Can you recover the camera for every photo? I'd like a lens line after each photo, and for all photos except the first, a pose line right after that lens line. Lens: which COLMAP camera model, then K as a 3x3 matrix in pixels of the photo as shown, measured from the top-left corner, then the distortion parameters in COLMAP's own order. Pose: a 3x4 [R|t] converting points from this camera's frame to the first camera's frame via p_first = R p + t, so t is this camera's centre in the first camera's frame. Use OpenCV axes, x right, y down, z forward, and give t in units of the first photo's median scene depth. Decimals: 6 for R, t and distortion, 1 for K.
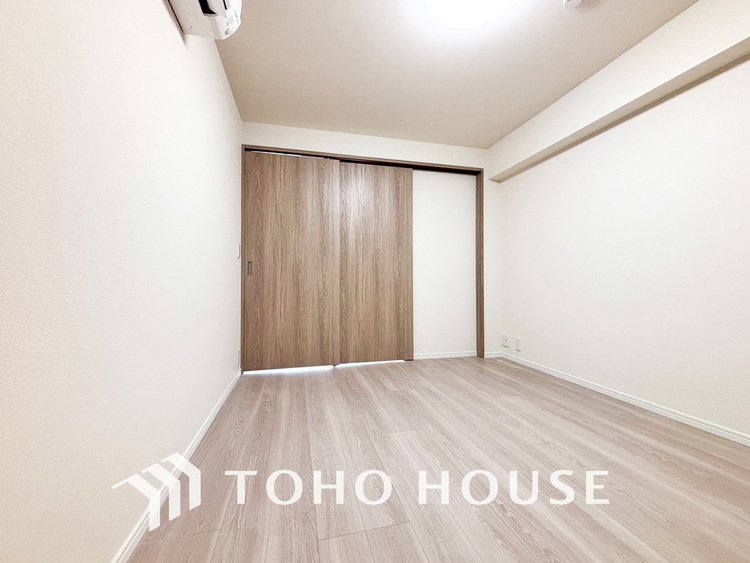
lens RADIAL K [[306.3, 0, 375.0], [0, 306.3, 281.5], [0, 0, 1]] dist [-0.000782, 0.000184]
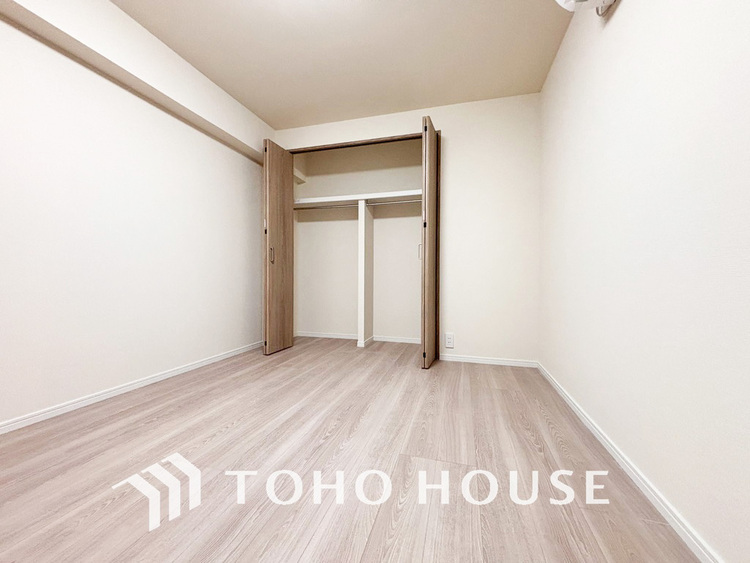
lens RADIAL K [[306.3, 0, 375.0], [0, 306.3, 281.5], [0, 0, 1]] dist [-0.000782, 0.000184]
pose [[-0.864409, -0.019634, 0.502406, -0.330377], [-0.017721, 0.999806, 0.008583, 0.036394], [-0.502477, -0.001484, -0.864590, 1.540001]]
